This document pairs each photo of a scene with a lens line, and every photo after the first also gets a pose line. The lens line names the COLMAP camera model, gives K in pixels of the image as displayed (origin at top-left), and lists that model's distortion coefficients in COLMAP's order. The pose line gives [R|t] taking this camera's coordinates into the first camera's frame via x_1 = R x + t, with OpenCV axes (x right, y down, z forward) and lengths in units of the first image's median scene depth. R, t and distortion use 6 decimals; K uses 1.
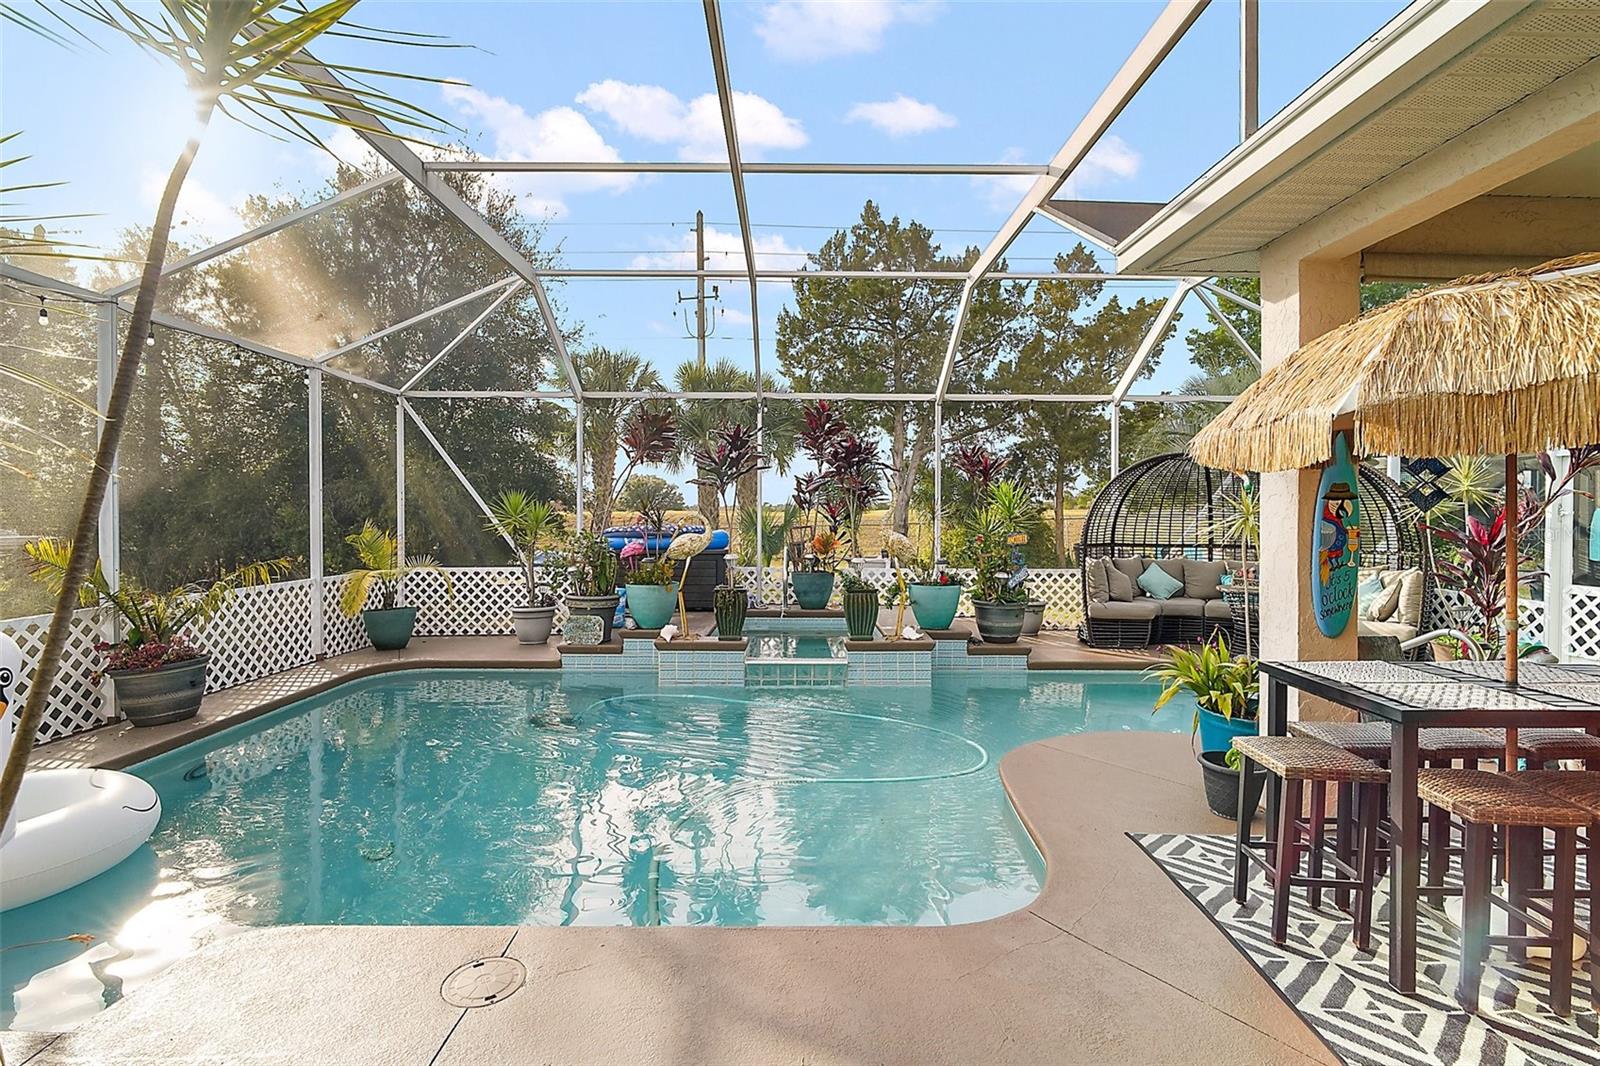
lens RADIAL K [[738.1, 0, 803.9], [0, 738.1, 519.7], [0, 0, 1]] dist [-0.004774, -0.001743]
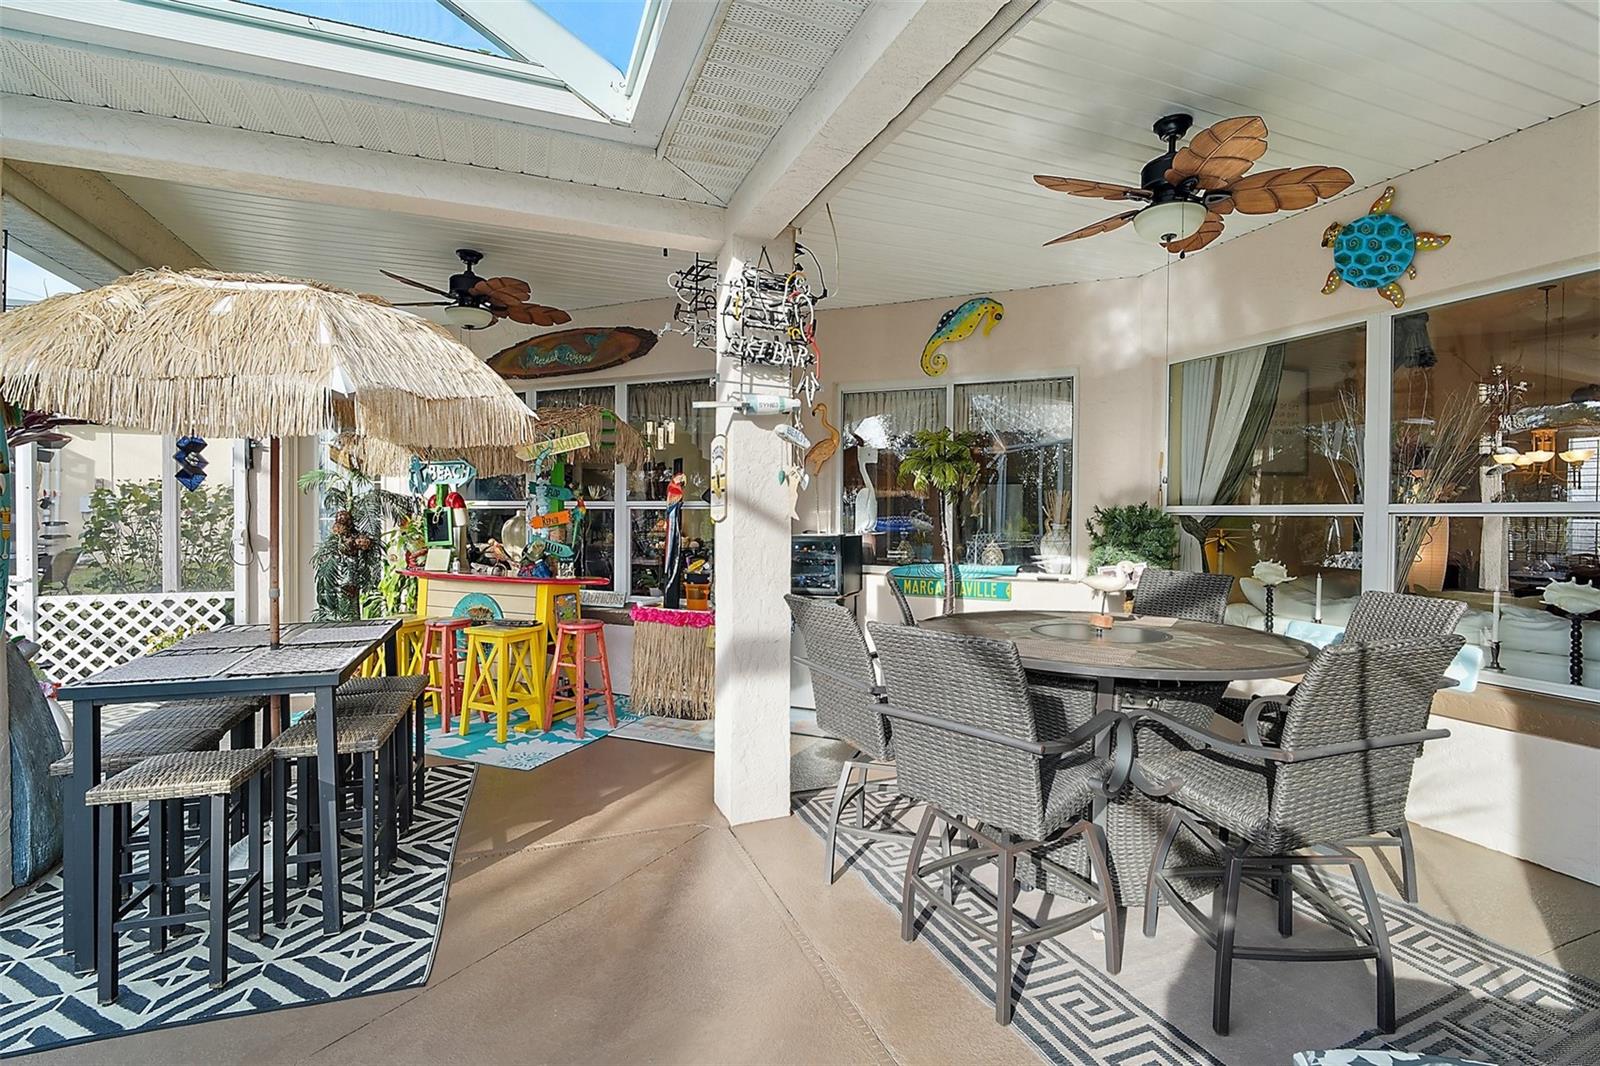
lens RADIAL K [[738.1, 0, 804.0], [0, 738.1, 522.4], [0, 0, 1]] dist [-0.004774, -0.001743]
pose [[-0.358265, -0.016281, 0.933478, -0.158254], [0.002892, 0.999824, 0.018548, 0.008175], [-0.933616, 0.009345, -0.358154, 0.271144]]
